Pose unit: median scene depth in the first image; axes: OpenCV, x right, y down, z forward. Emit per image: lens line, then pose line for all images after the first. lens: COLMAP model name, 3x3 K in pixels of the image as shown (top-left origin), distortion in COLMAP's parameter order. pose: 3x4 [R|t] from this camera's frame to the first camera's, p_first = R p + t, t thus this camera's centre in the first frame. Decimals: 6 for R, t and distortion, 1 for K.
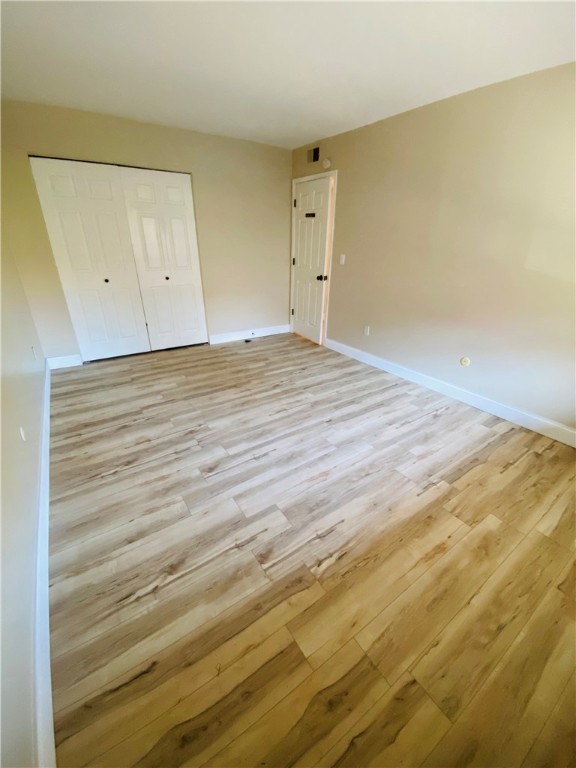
lens RADIAL K [[306.5, 0, 288.0], [0, 306.5, 384.0], [0, 0, 1]] dist [0.000484, -0.000007]
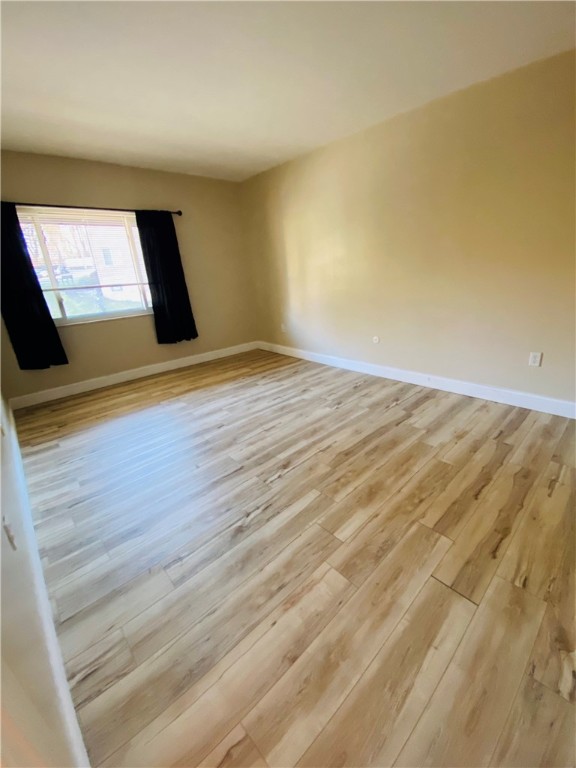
lens RADIAL K [[310.8, 0, 288.0], [0, 310.8, 384.0], [0, 0, 1]] dist [-0.000959, -0.000099]
pose [[-0.989048, 0.082976, -0.122060, 0.028776], [-0.026371, 0.714350, 0.699291, -0.689759], [0.145218, 0.694852, -0.704338, 1.622799]]
